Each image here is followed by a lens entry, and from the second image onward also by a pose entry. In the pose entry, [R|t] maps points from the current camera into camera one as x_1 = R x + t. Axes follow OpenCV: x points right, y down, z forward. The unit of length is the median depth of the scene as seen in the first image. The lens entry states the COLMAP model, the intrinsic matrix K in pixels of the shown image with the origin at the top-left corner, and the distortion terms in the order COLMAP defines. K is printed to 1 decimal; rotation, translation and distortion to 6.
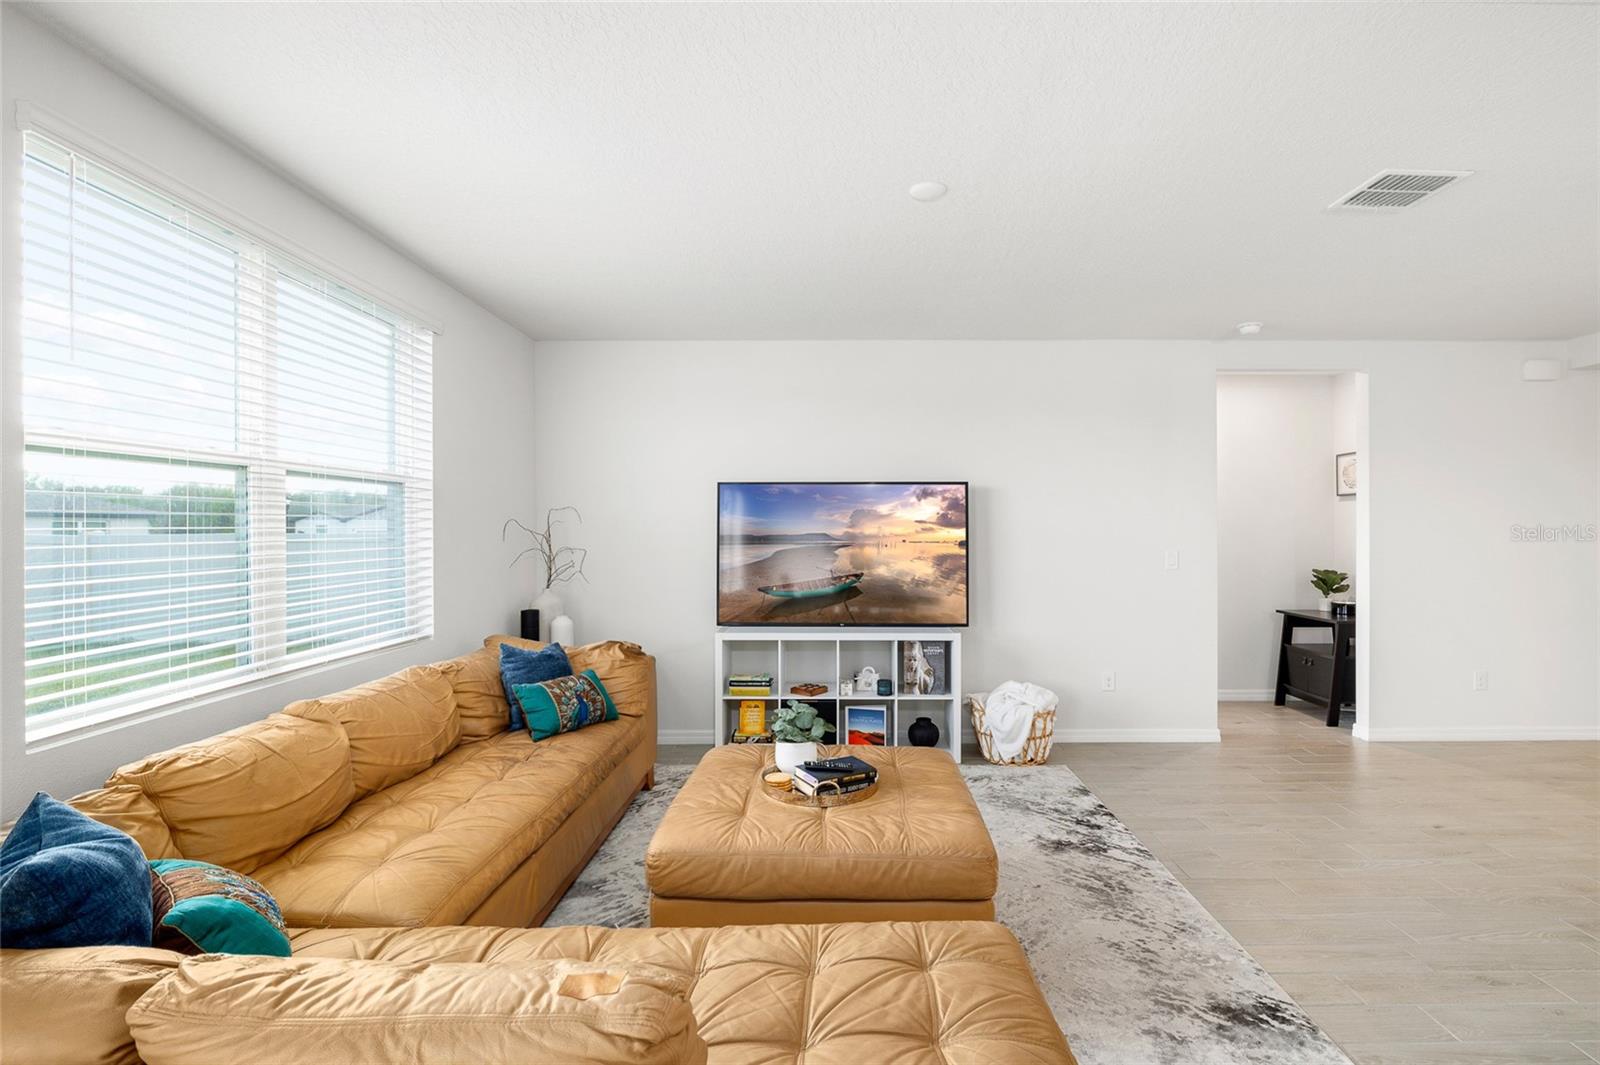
lens RADIAL K [[748.3, 0, 824.1], [0, 748.3, 531.1], [0, 0, 1]] dist [0.000606, 0.000331]
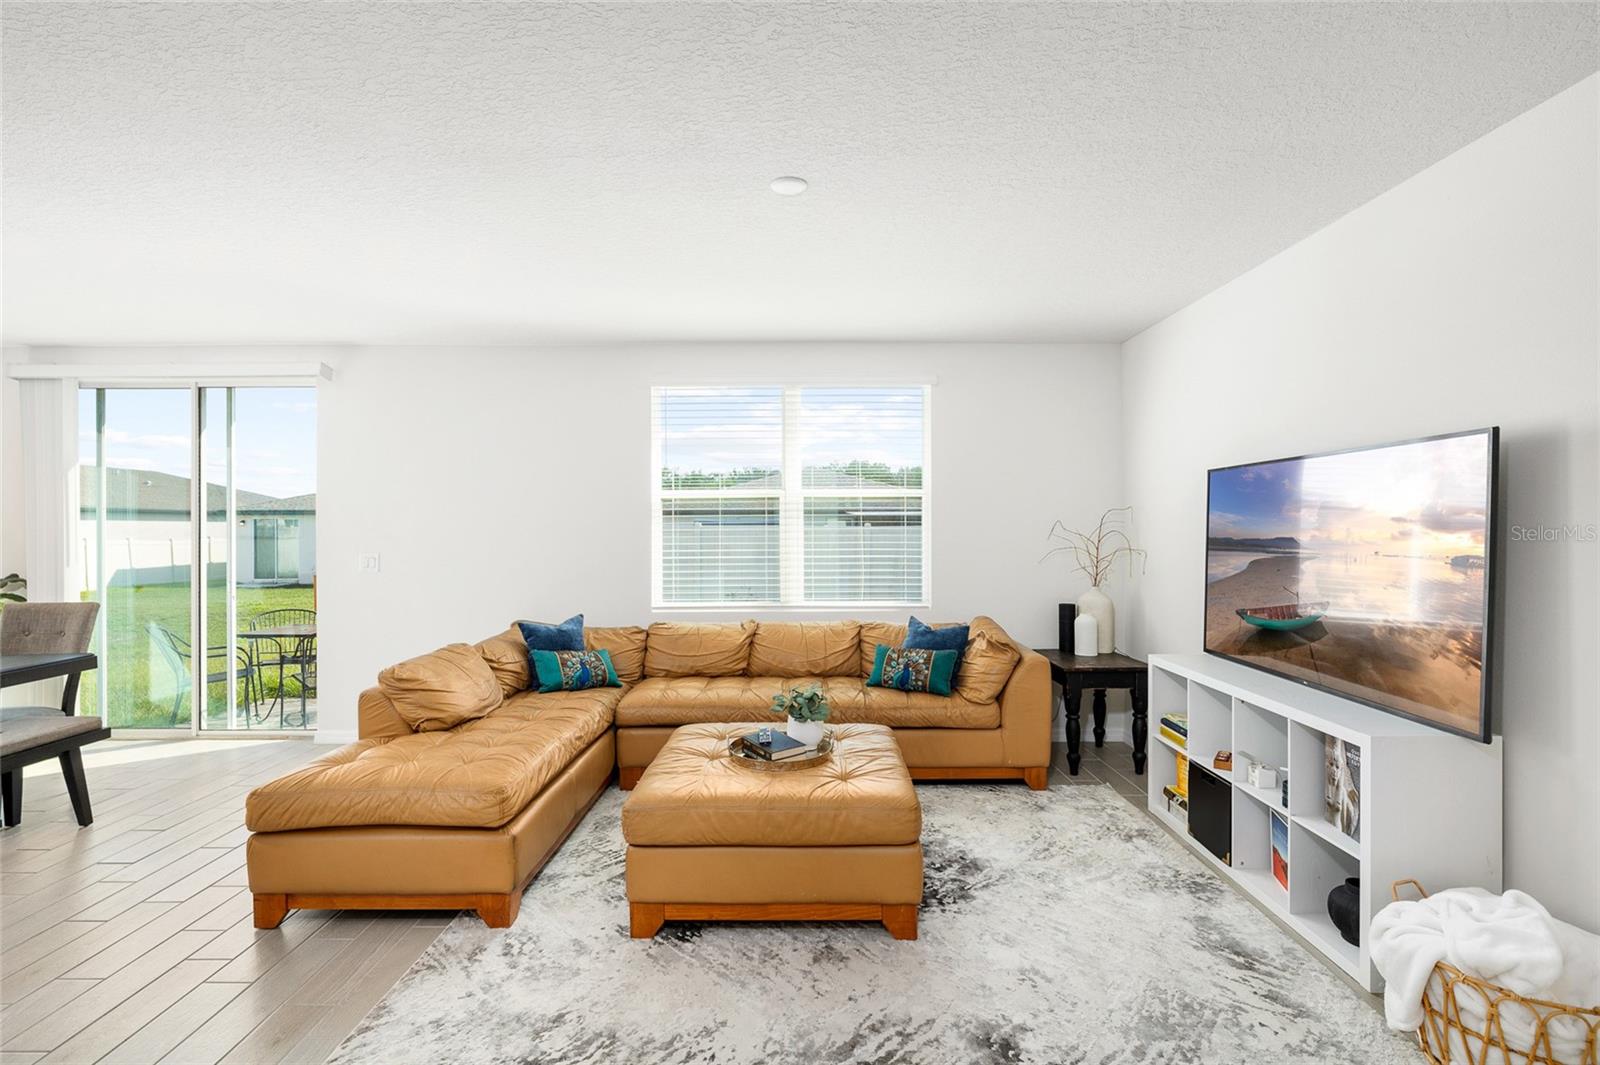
lens RADIAL K [[748.3, 0, 824.1], [0, 748.3, 531.1], [0, 0, 1]] dist [0.000606, 0.000331]
pose [[0.023320, 0.002067, -0.999726, 0.665307], [-0.003746, 0.999991, 0.001980, -0.001608], [0.999721, 0.003699, 0.023327, 0.606166]]
